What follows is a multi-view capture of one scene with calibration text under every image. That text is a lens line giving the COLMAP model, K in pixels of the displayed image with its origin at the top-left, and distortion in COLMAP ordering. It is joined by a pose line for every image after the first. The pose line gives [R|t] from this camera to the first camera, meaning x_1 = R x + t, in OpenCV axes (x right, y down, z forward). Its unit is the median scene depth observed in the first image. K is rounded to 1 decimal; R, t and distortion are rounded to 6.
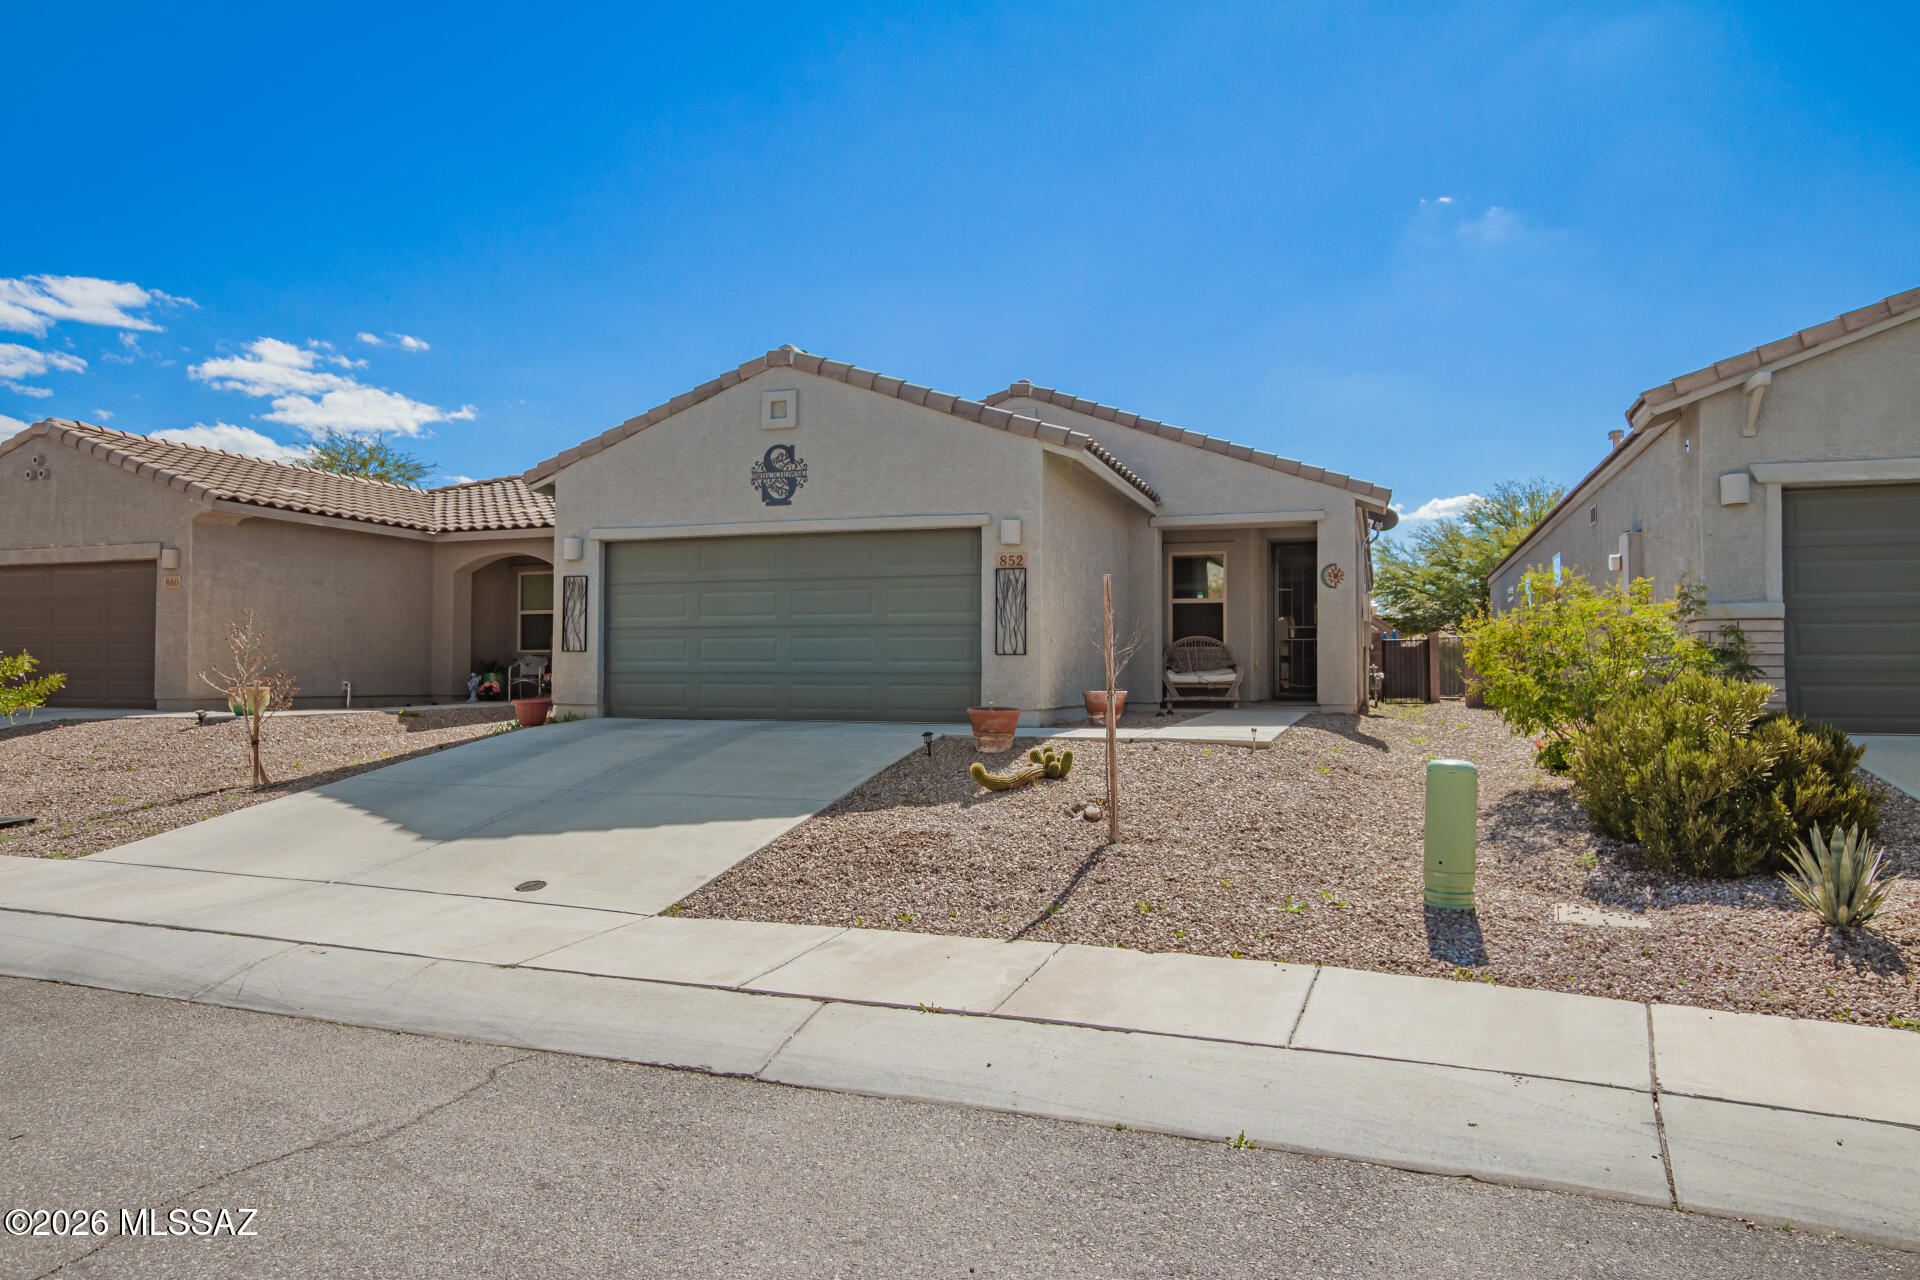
lens RADIAL K [[923.3, 0, 957.4], [0, 923.3, 636.5], [0, 0, 1]] dist [-0.008589, 0.002932]
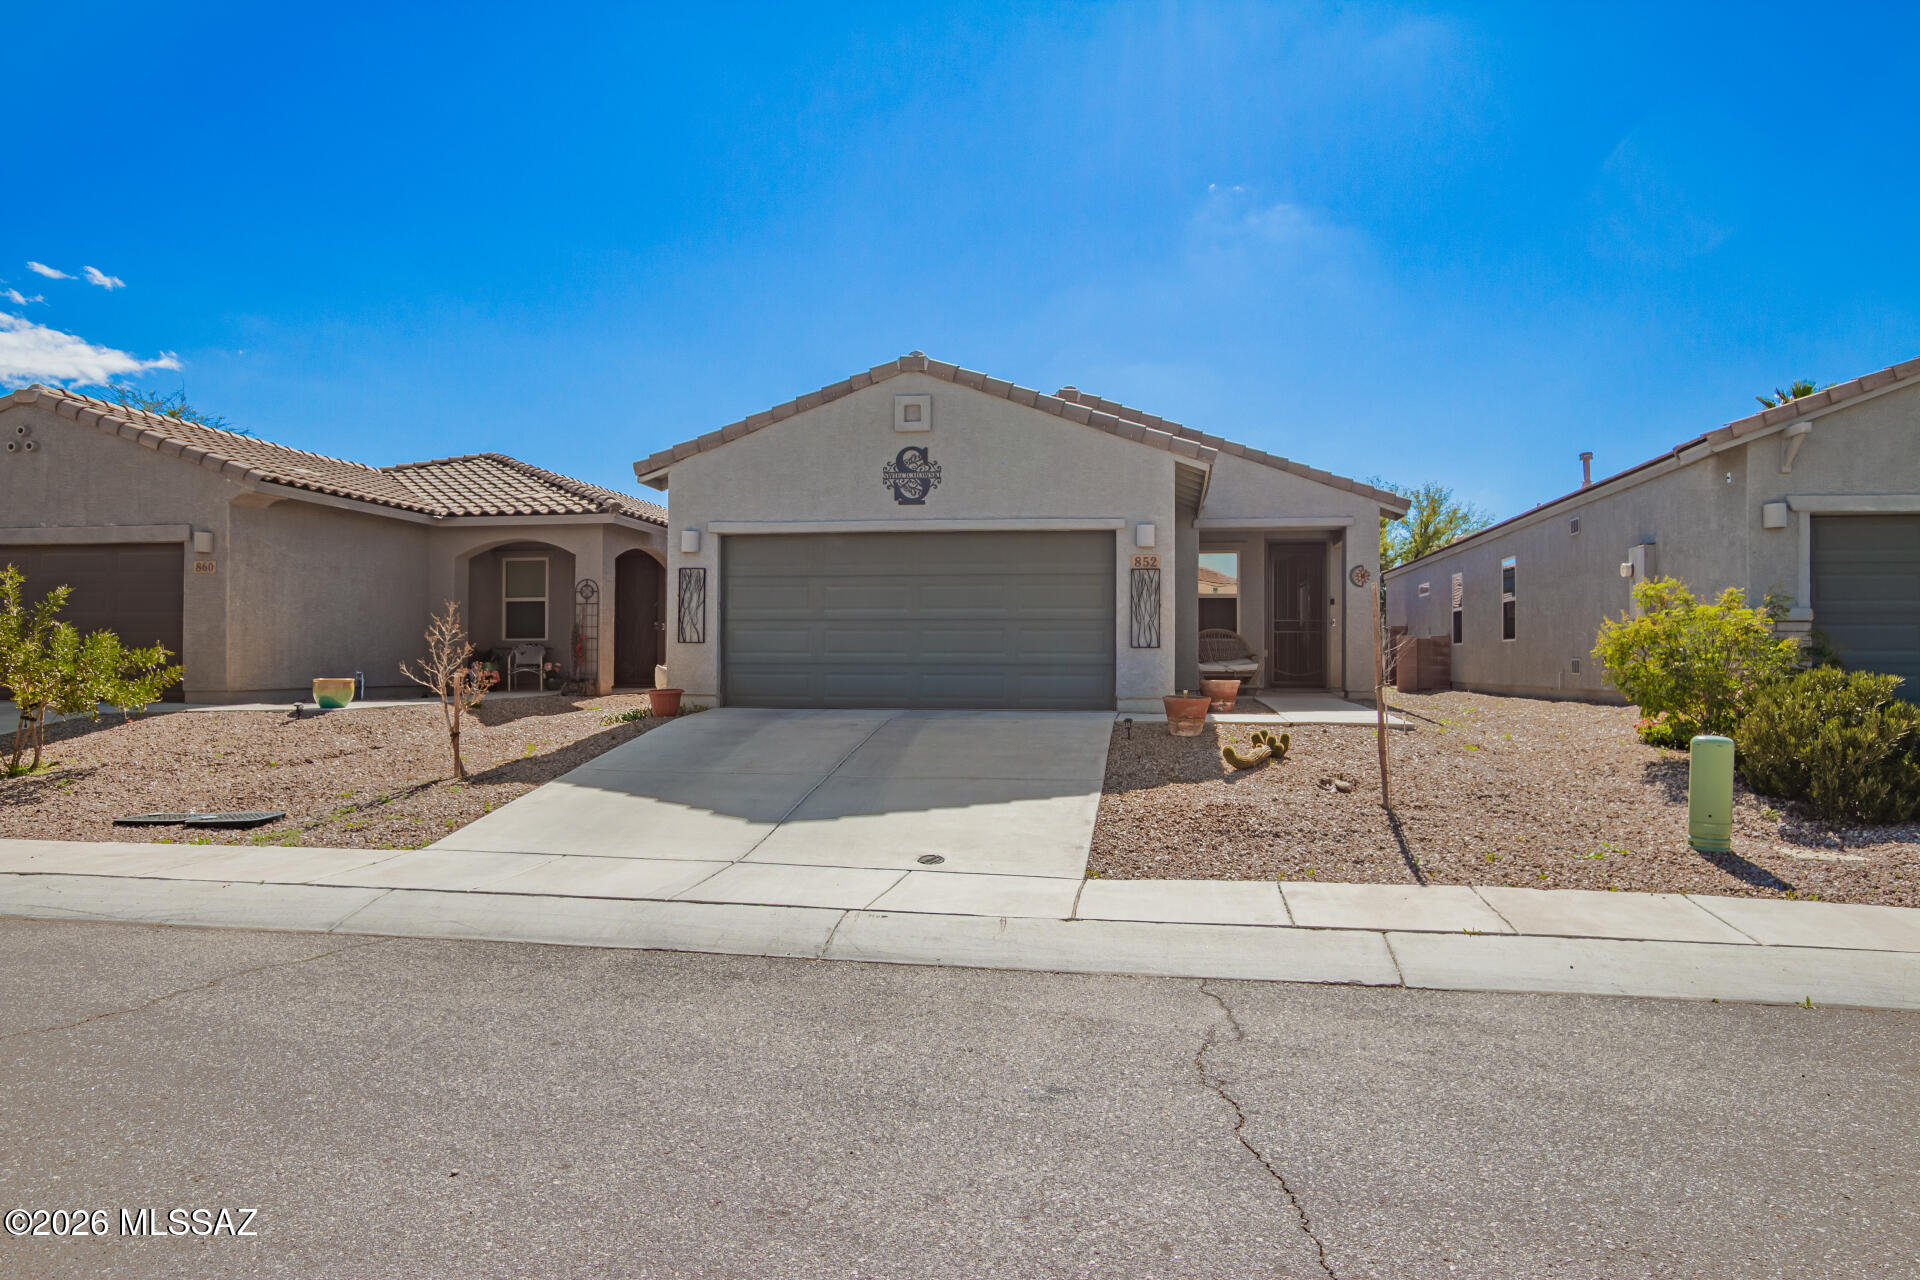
lens RADIAL K [[923.3, 0, 960.6], [0, 923.3, 635.0], [0, 0, 1]] dist [-0.008589, 0.002932]
pose [[0.990886, 0.003846, 0.134645, -0.279367], [-0.005533, 0.999911, 0.012160, -0.006714], [-0.134587, -0.012794, 0.990819, -0.051104]]
